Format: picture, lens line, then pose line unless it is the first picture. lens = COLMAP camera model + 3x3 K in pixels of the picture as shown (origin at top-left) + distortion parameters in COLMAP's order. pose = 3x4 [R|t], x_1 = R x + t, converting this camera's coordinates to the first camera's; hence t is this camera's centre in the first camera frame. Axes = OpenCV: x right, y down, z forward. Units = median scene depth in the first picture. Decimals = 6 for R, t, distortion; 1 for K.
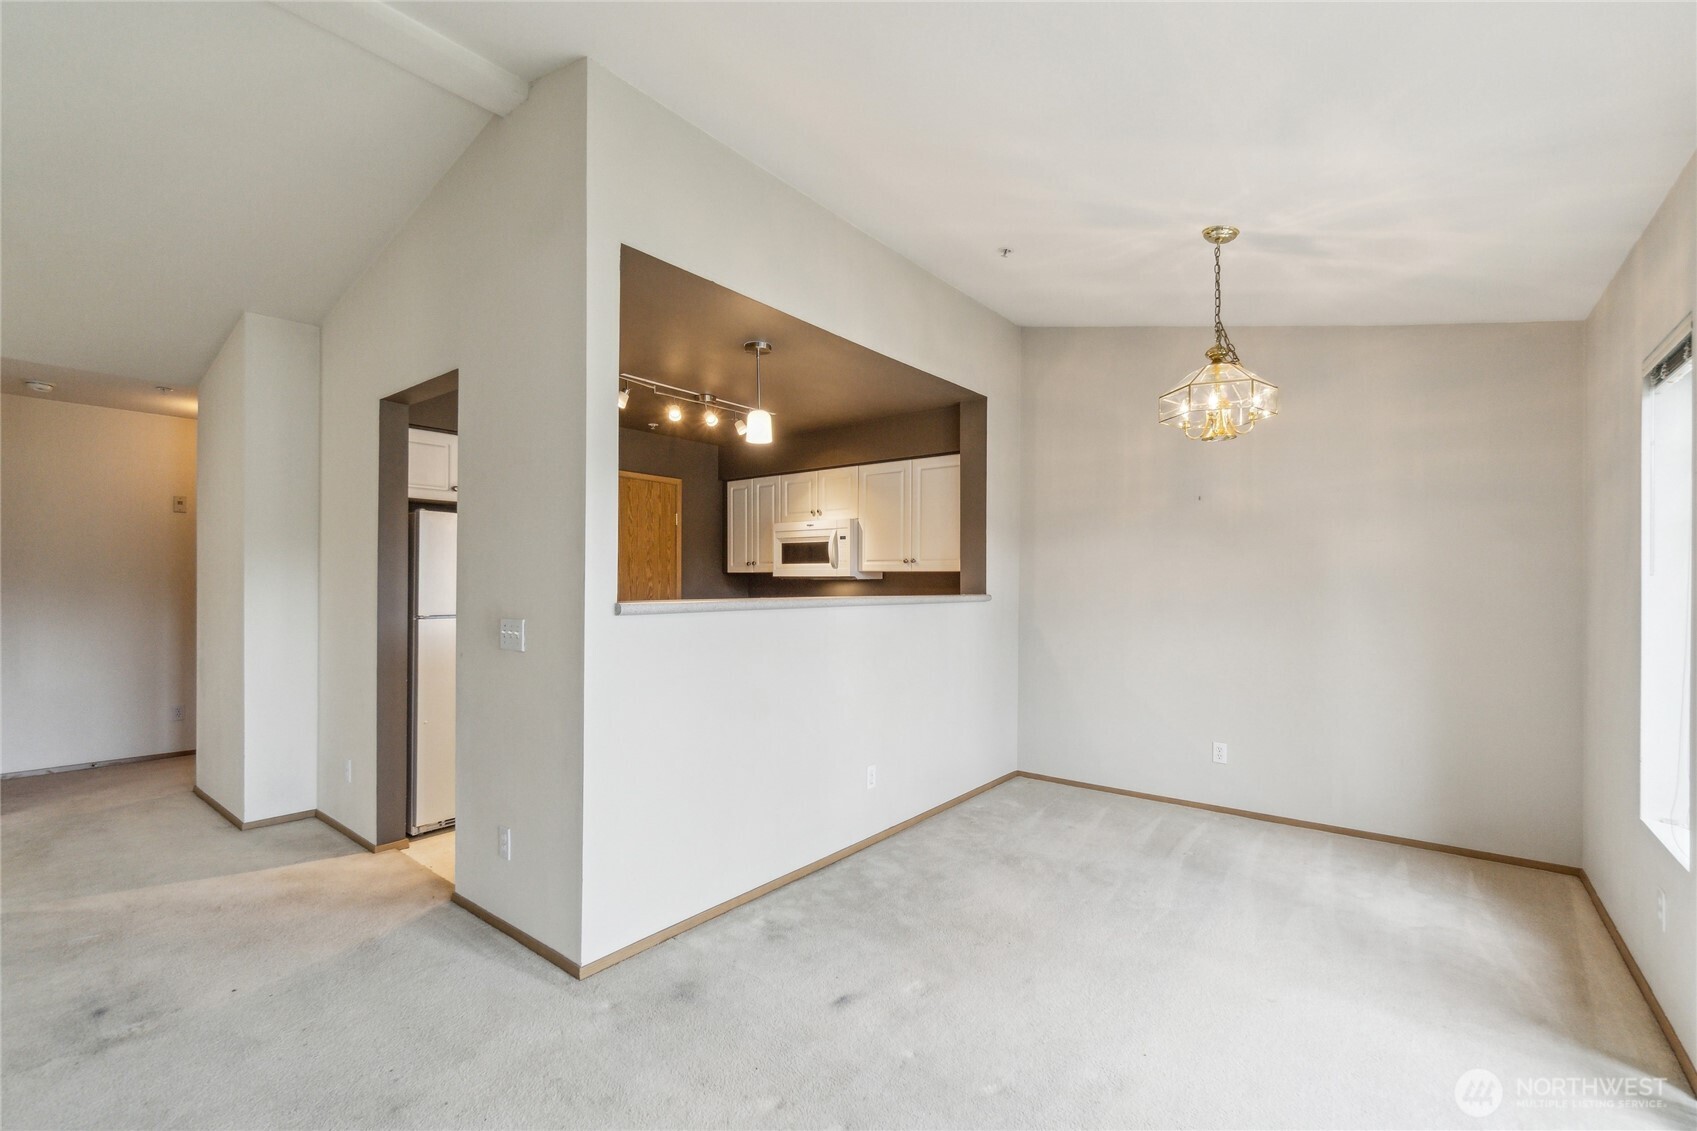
lens RADIAL K [[732.5, 0, 841.3], [0, 732.5, 575.2], [0, 0, 1]] dist [-0.002824, -0.000152]
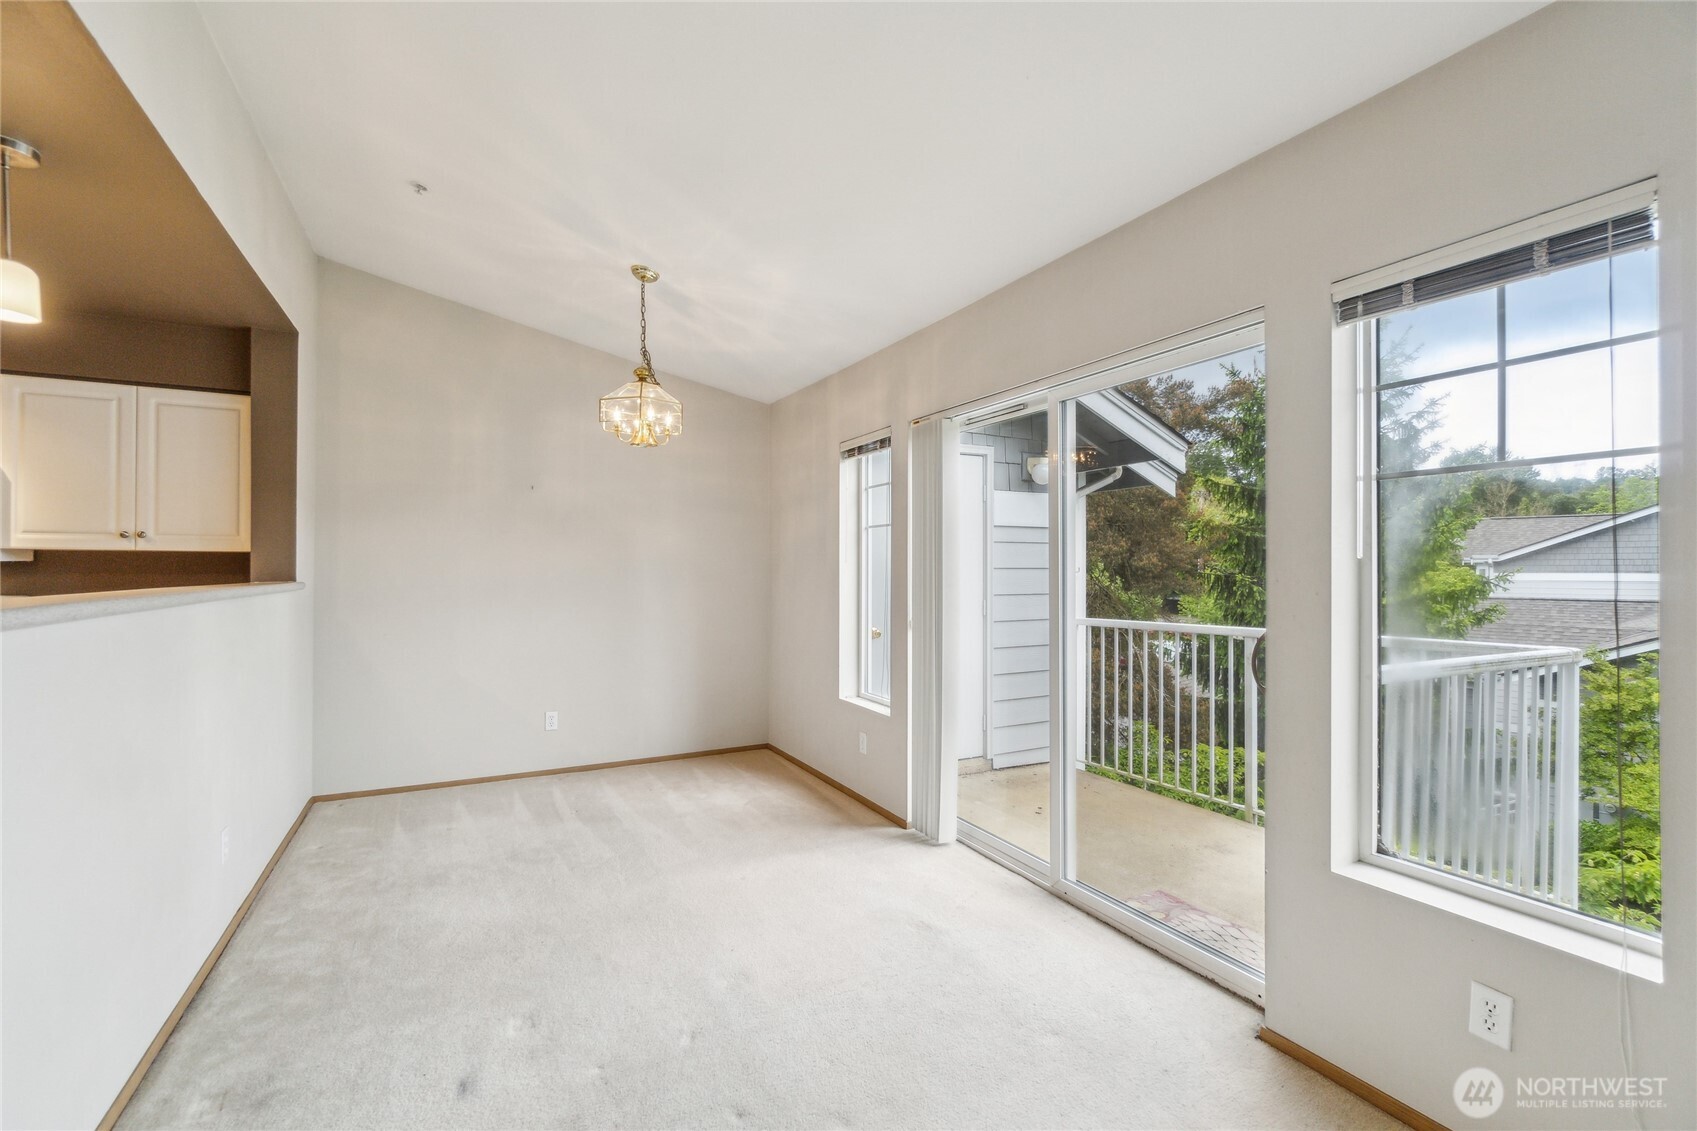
lens RADIAL K [[726.2, 0, 830.9], [0, 726.2, 553.6], [0, 0, 1]] dist [-0.010868, -0.000123]
pose [[0.408726, 0.015064, 0.912533, -0.319962], [-0.007808, 0.999885, -0.013009, 0.002189], [-0.912624, -0.001807, 0.408796, 0.177117]]
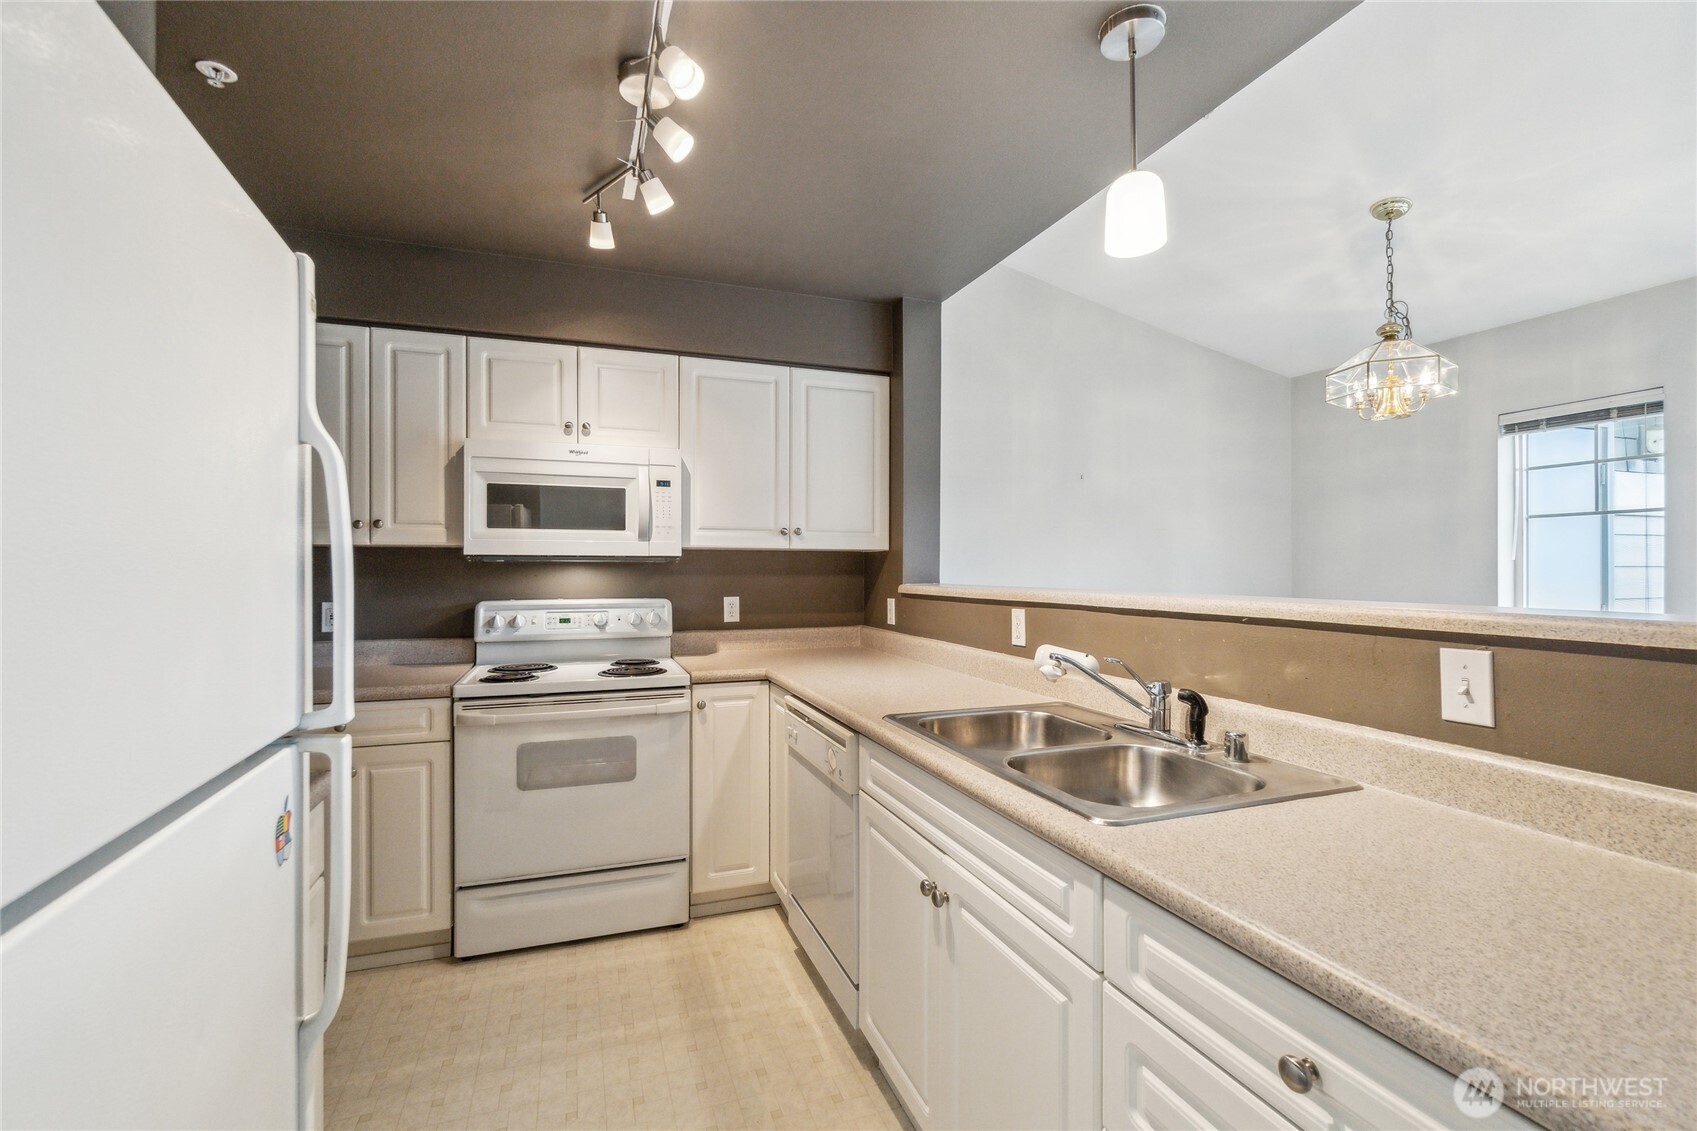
lens RADIAL K [[732.5, 0, 841.3], [0, 732.5, 575.2], [0, 0, 1]] dist [-0.002824, -0.000152]
pose [[0.520331, -0.010074, 0.853905, -0.526203], [-0.002734, 0.999906, 0.013463, 0.011197], [-0.853960, -0.009340, 0.520254, 0.825481]]
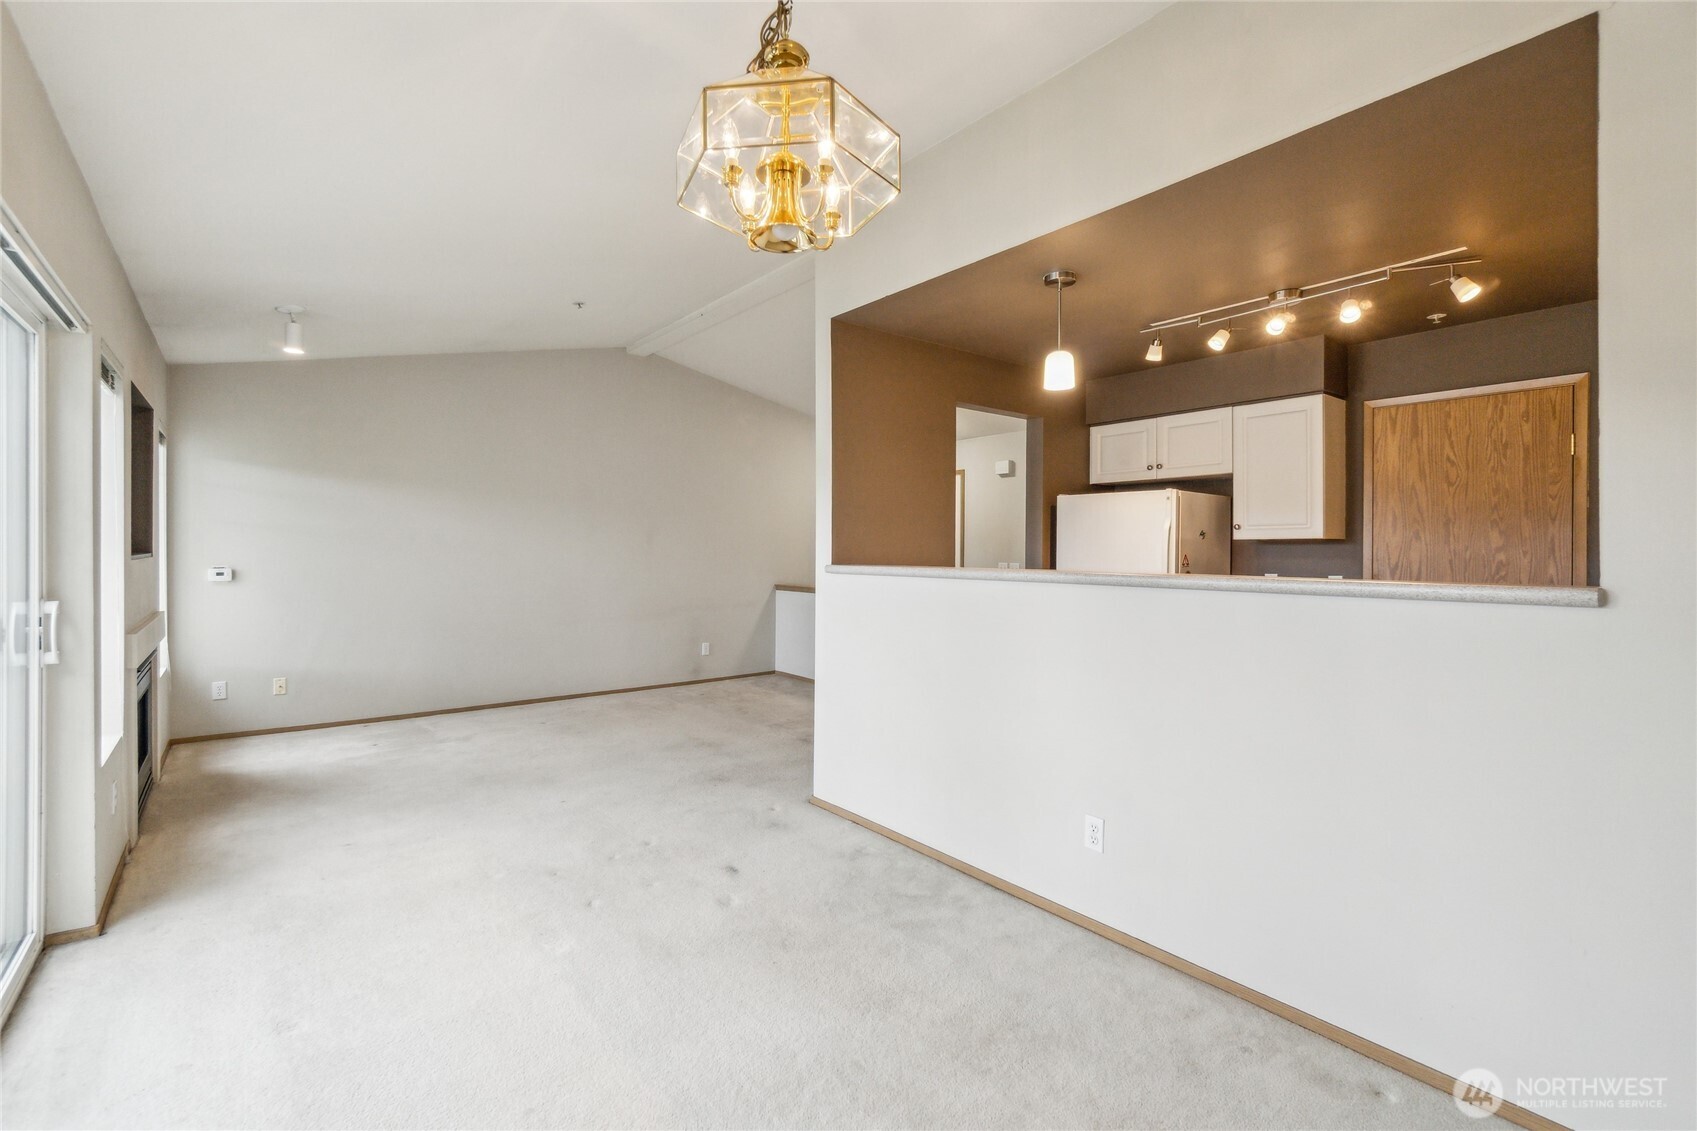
lens RADIAL K [[744.1, 0, 823.2], [0, 744.1, 550.5], [0, 0, 1]] dist [-0.001207, -0.000408]
pose [[-0.236090, -0.003565, -0.971725, 0.716034], [0.005561, 0.999972, -0.005020, 0.009487], [0.971715, -0.006589, -0.236064, 0.838771]]
